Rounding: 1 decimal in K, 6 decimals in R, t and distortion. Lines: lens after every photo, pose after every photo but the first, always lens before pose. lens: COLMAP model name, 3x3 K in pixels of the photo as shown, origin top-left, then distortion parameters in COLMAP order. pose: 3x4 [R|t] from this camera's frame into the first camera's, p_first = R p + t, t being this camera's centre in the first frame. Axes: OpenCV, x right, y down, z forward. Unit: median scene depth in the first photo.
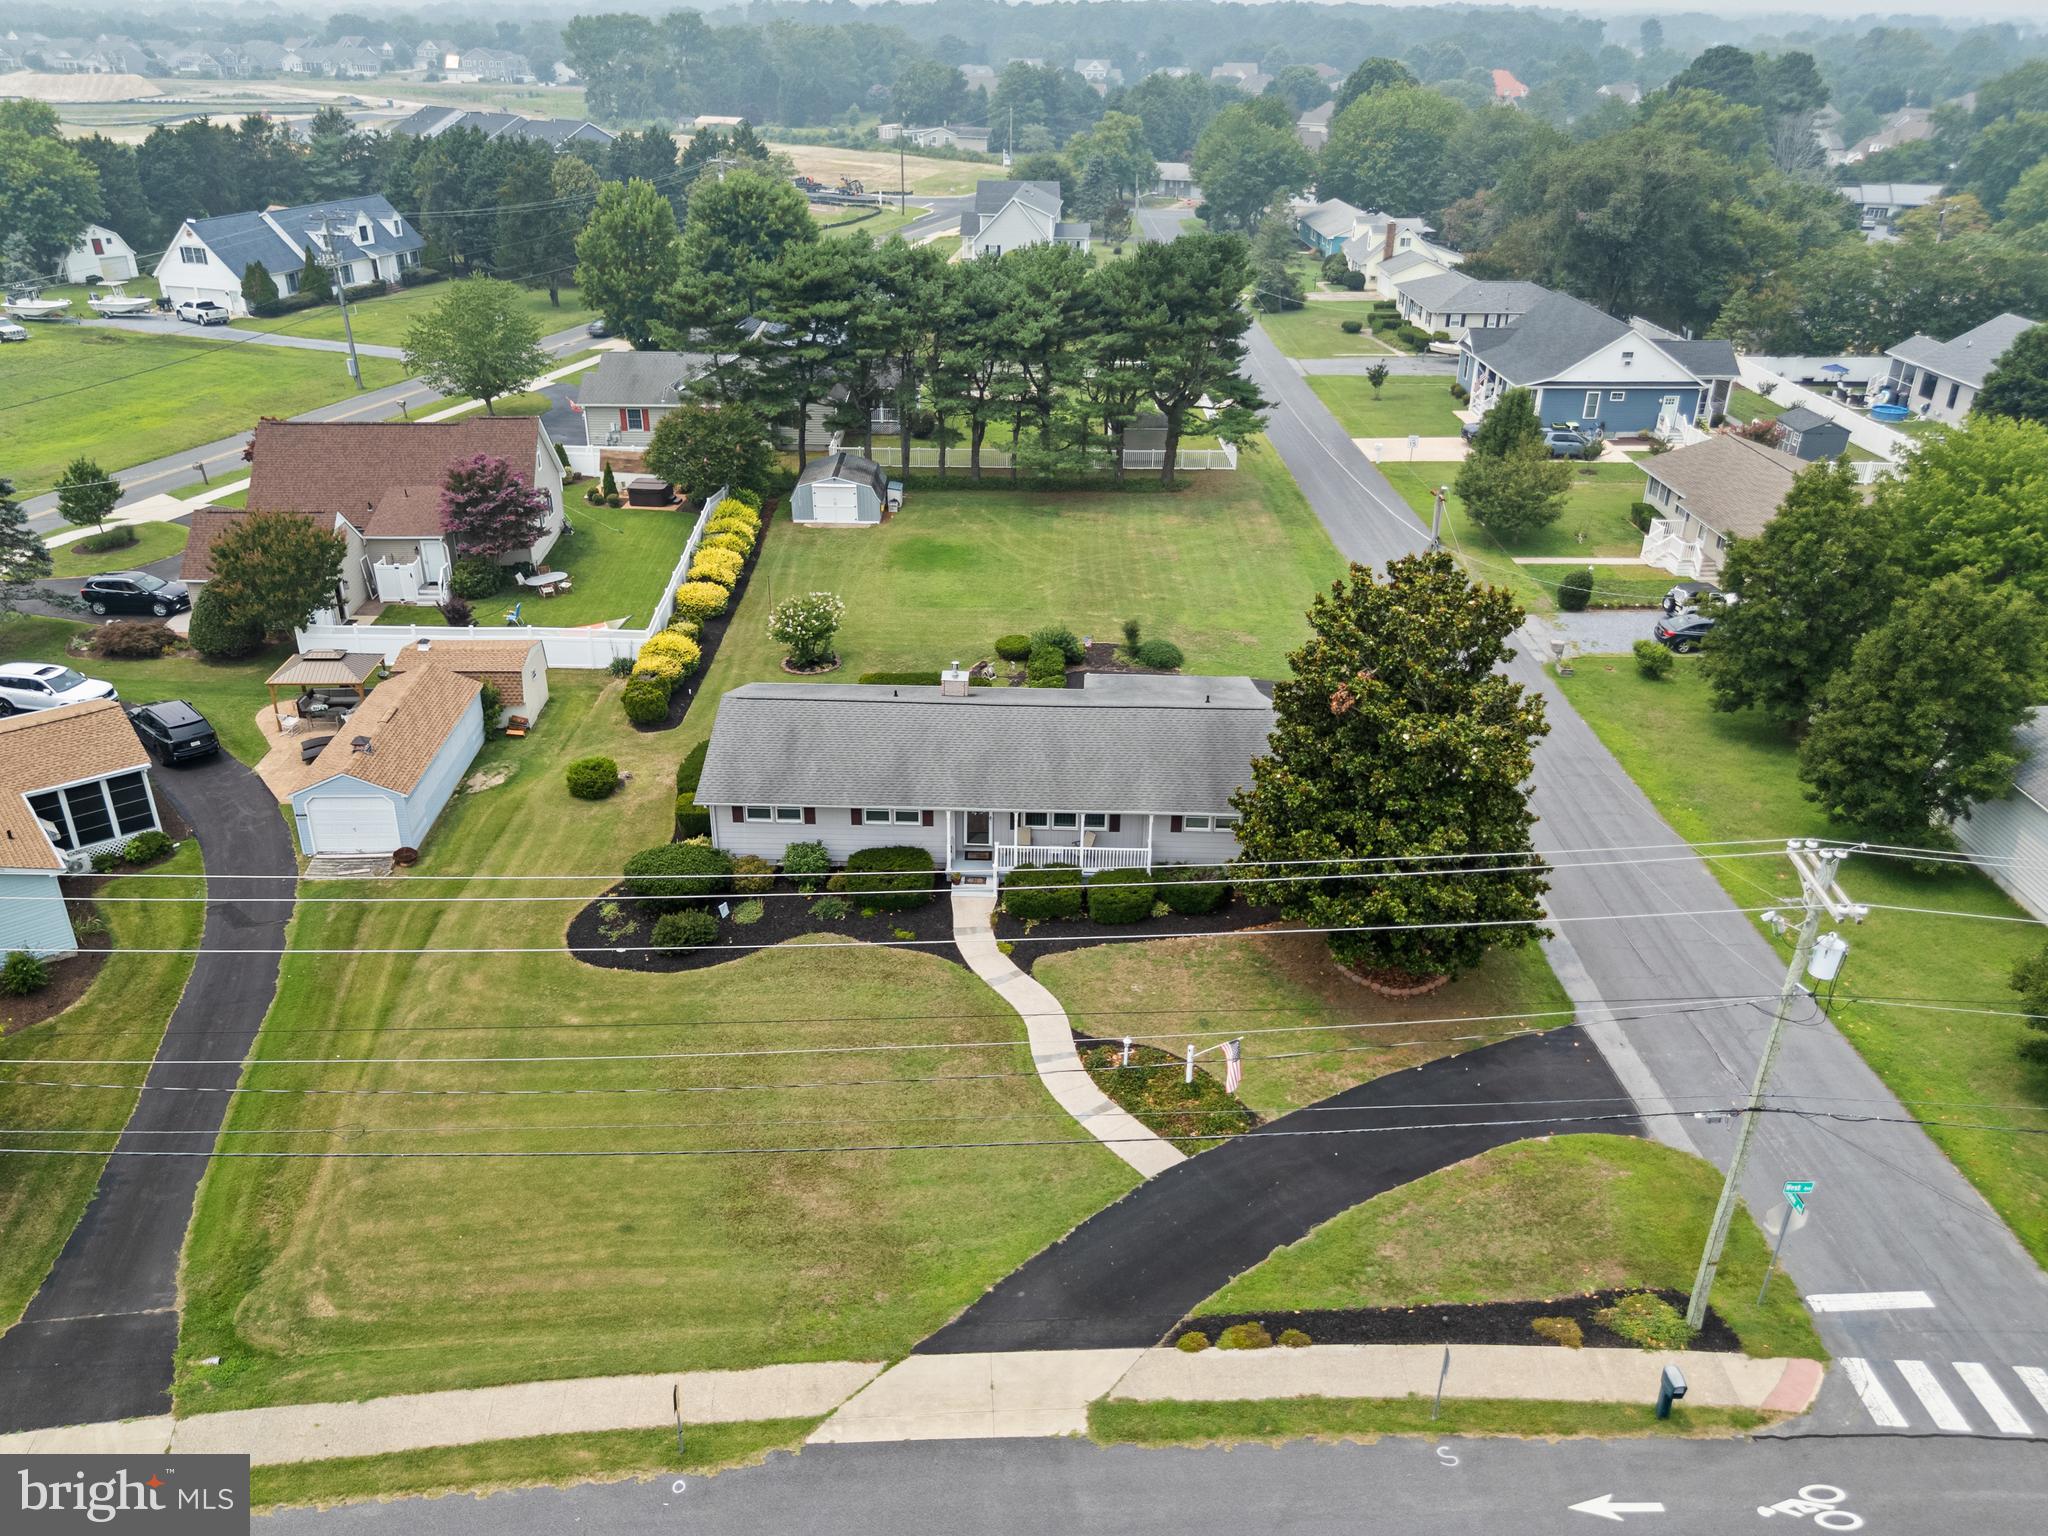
lens RADIAL K [[1539.8, 0, 1022.4], [0, 1539.8, 761.6], [0, 0, 1]] dist [0.060916, -0.059190]
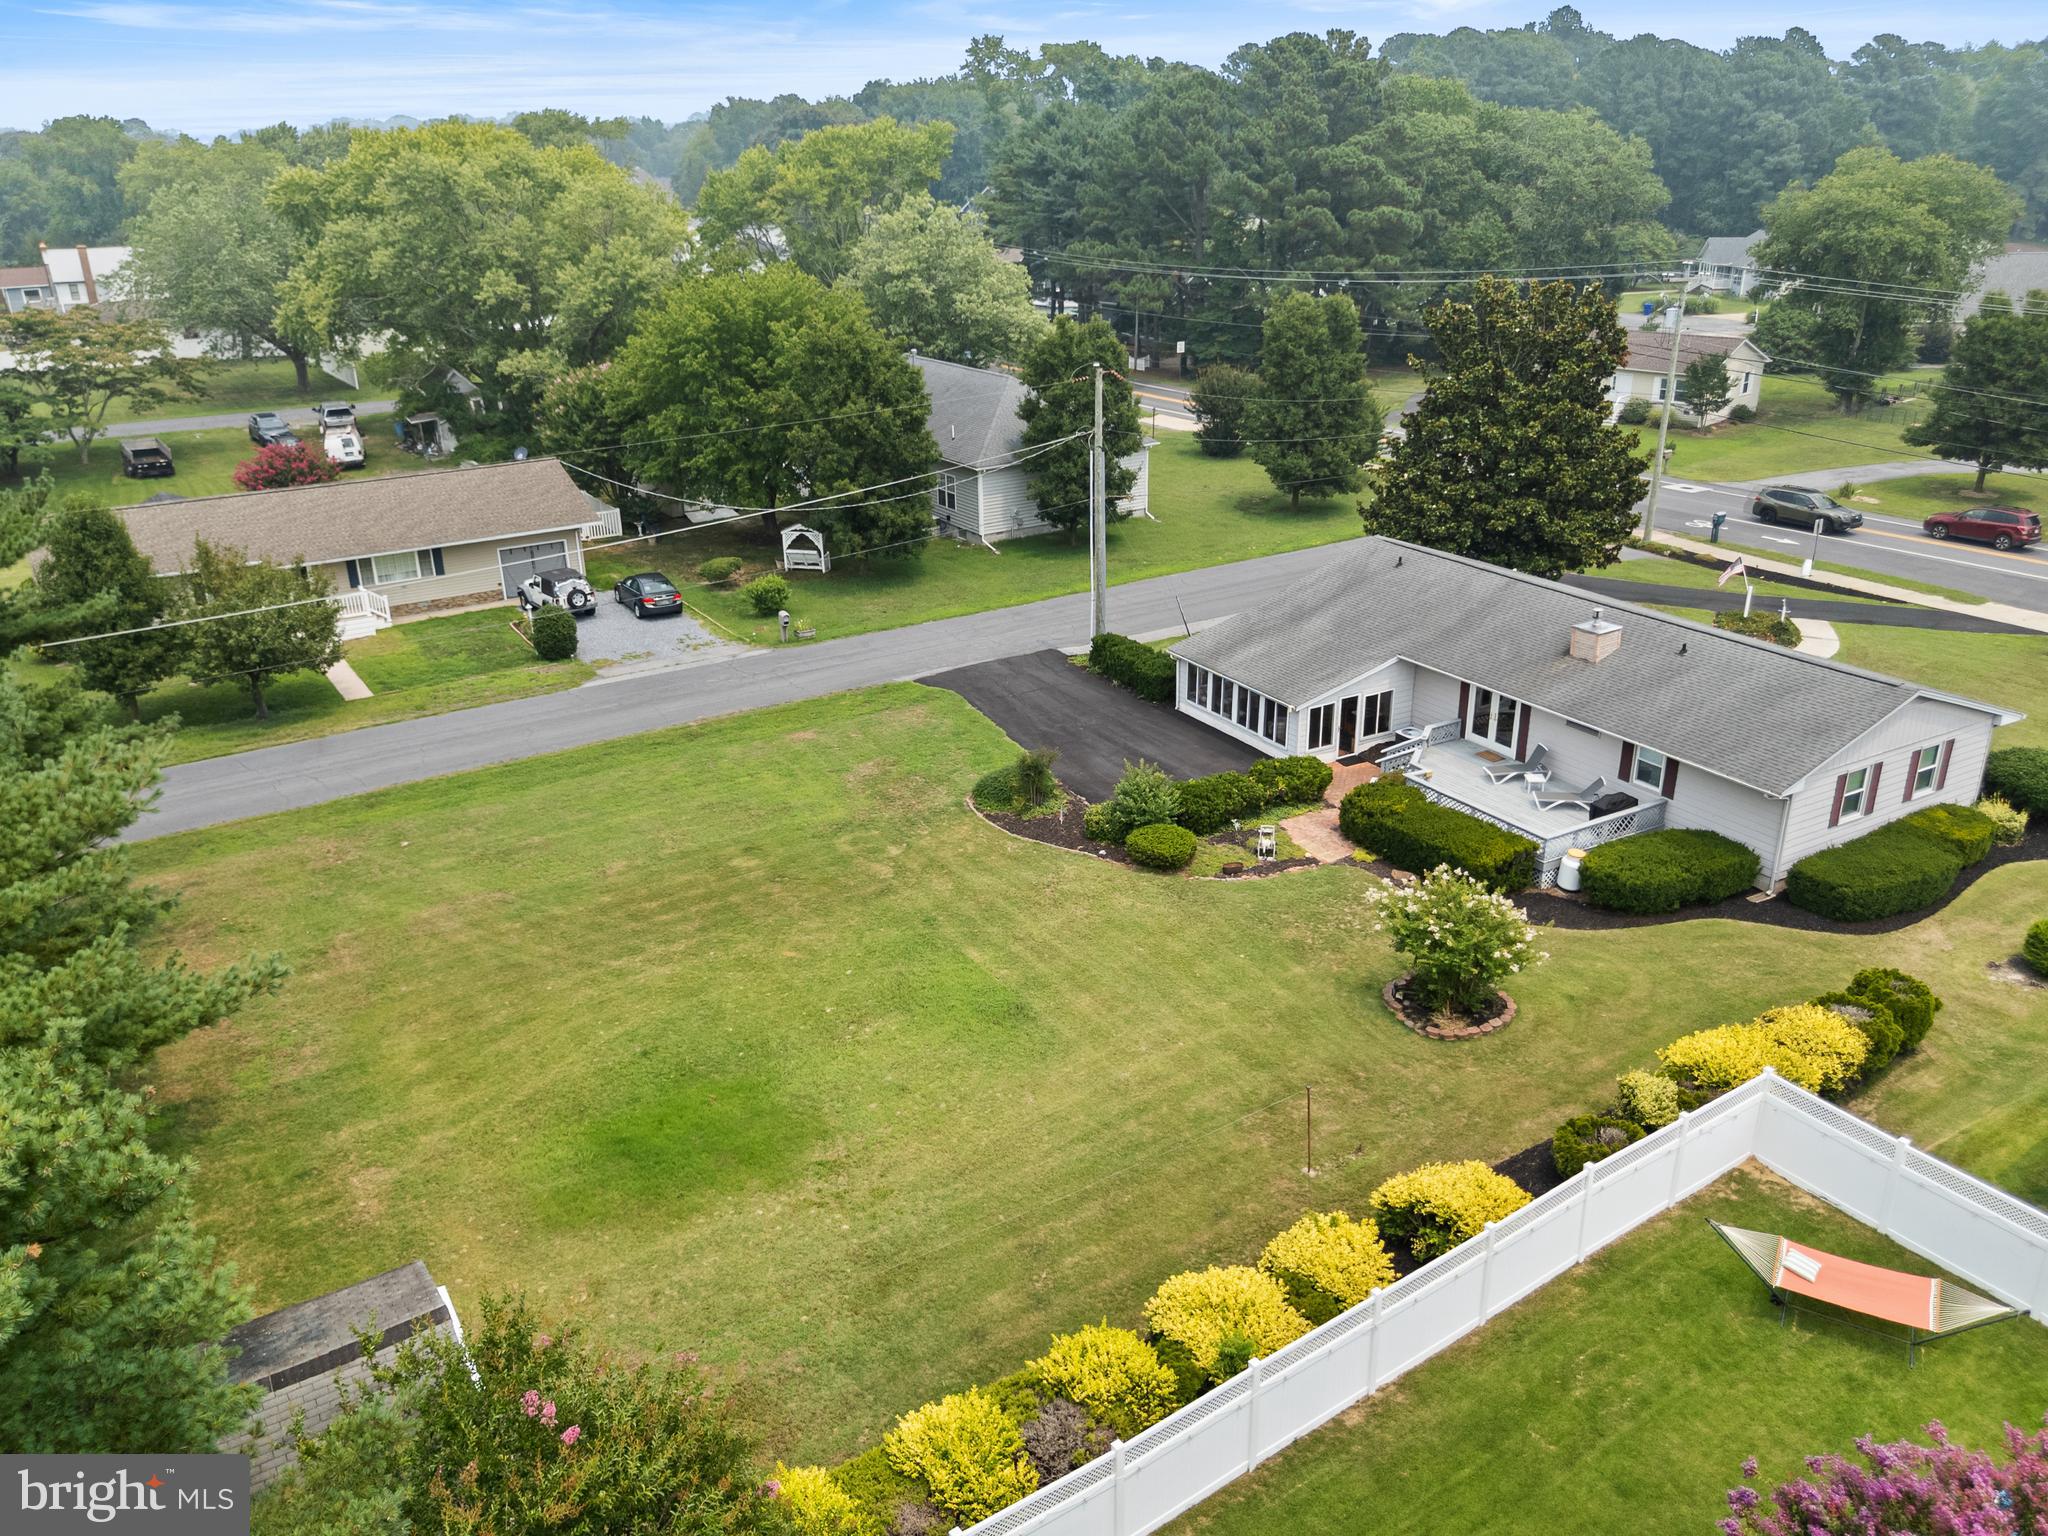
lens RADIAL K [[1555.4, 0, 1024.0], [0, 1555.4, 768.0], [0, 0, 1]] dist [0.071818, -0.081363]
pose [[-0.530201, -0.323877, 0.783575, -0.442171], [0.378832, 0.736298, 0.560670, -0.460103], [-0.758533, 0.594111, -0.267691, 1.215187]]
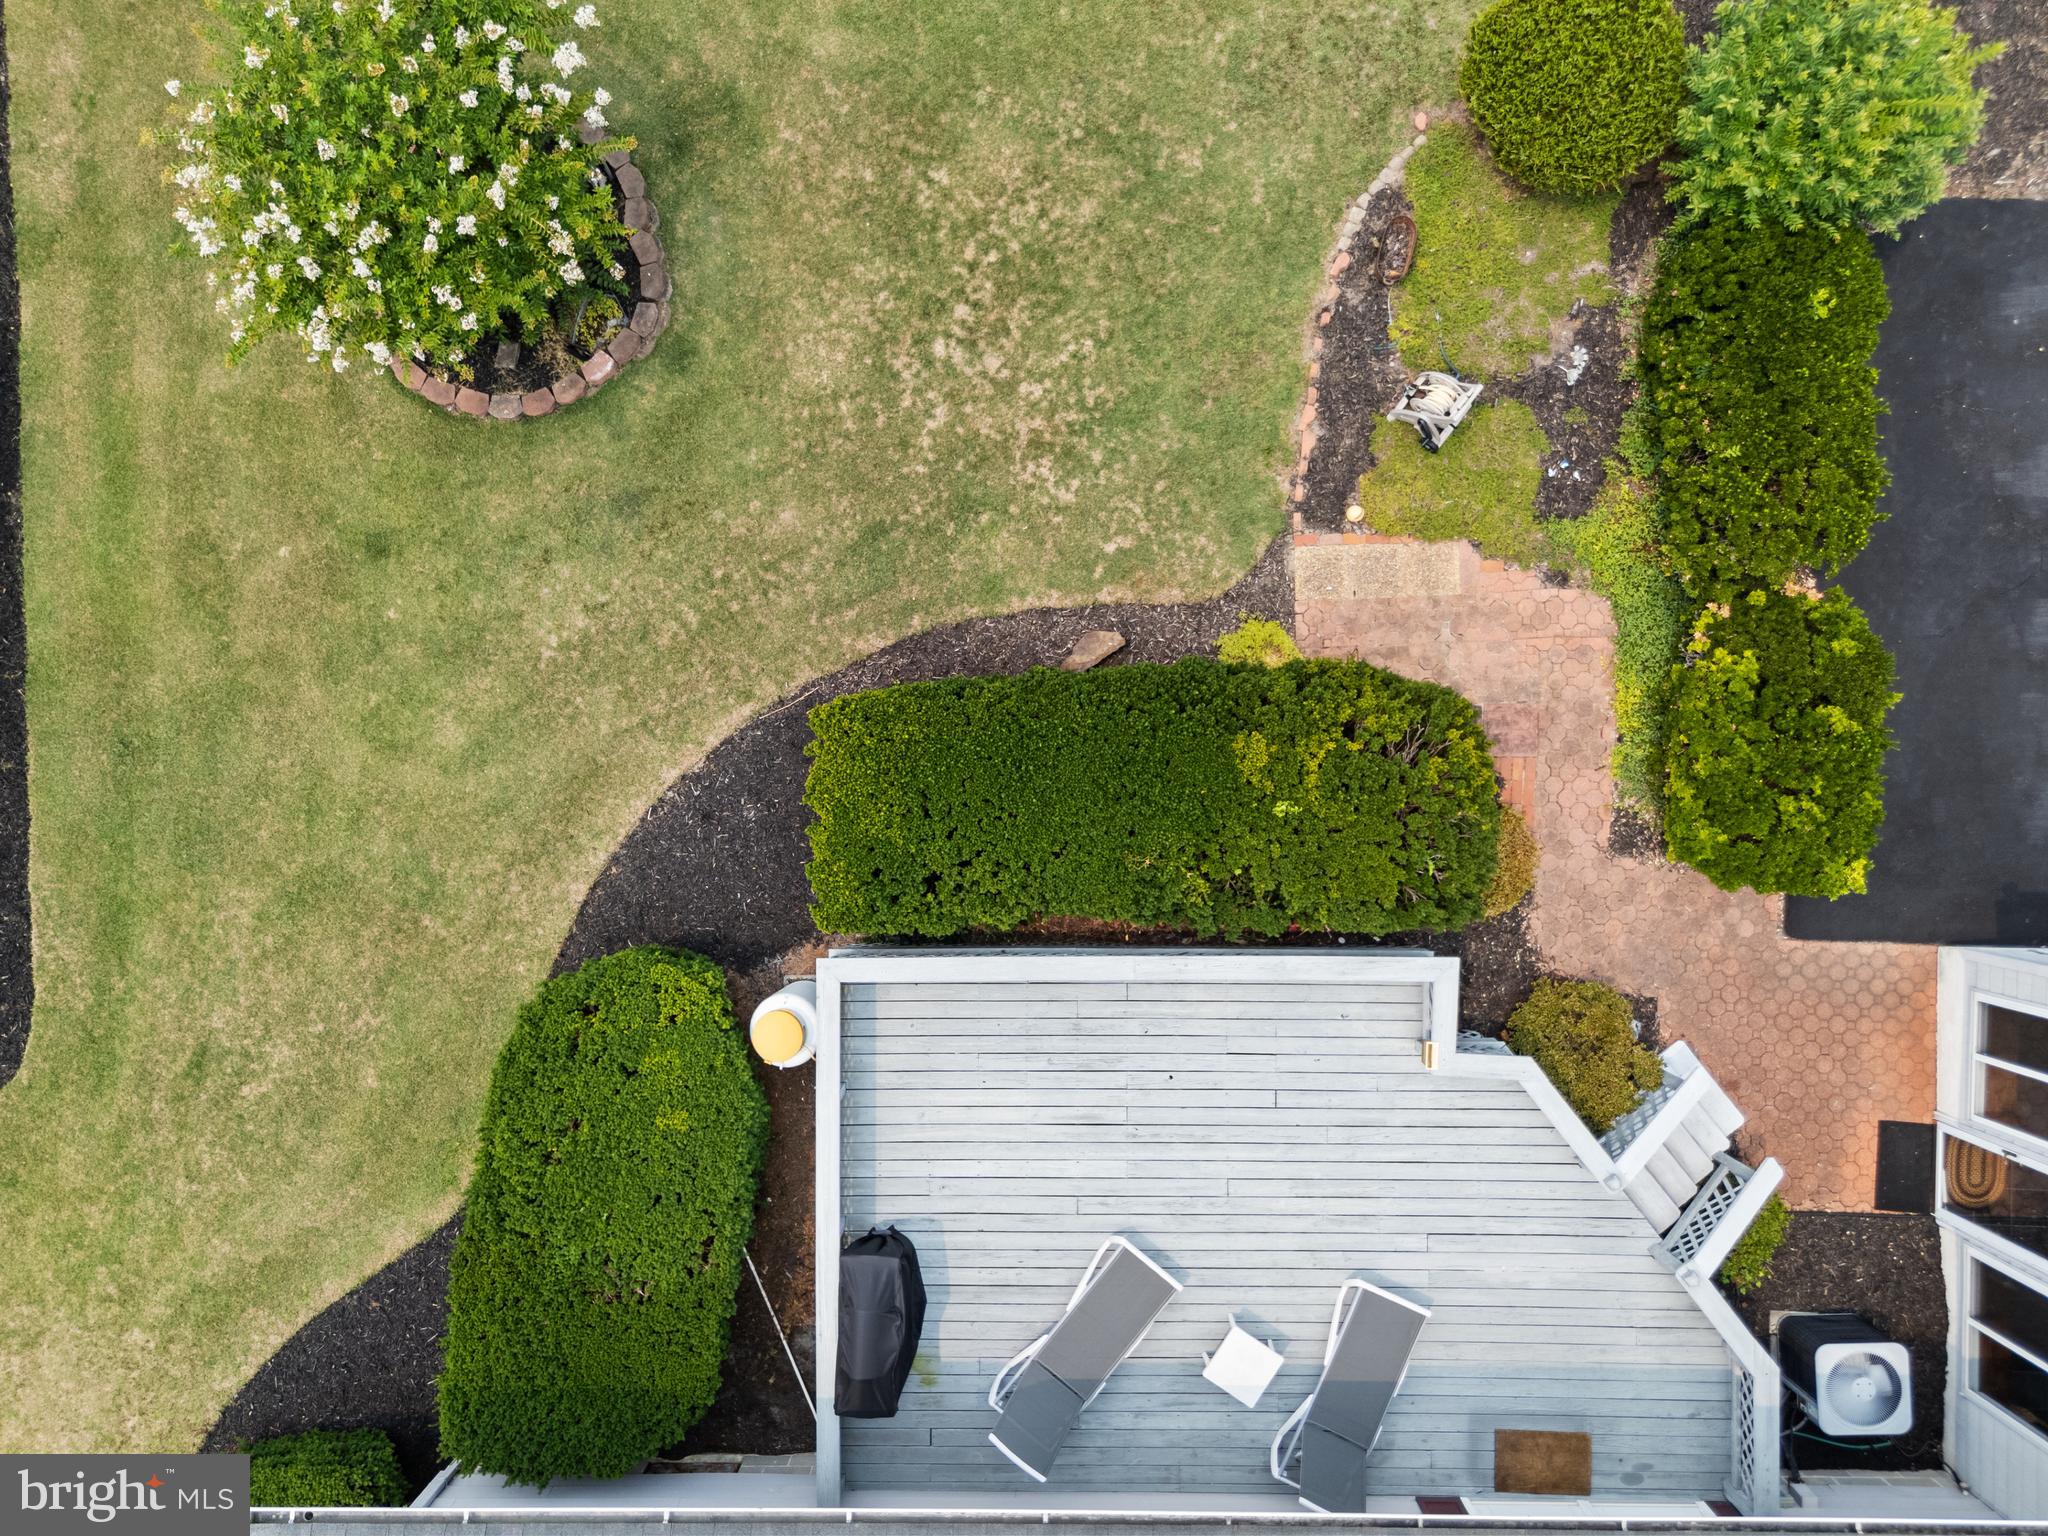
lens RADIAL K [[1513.8, 0, 1019.7], [0, 1513.8, 767.5], [0, 0, 1]] dist [0.064601, -0.067617]
pose [[0.998838, -0.029679, -0.037972, -0.068269], [0.047081, 0.432502, 0.900403, -0.212233], [-0.010300, -0.901144, 0.433397, 0.873019]]
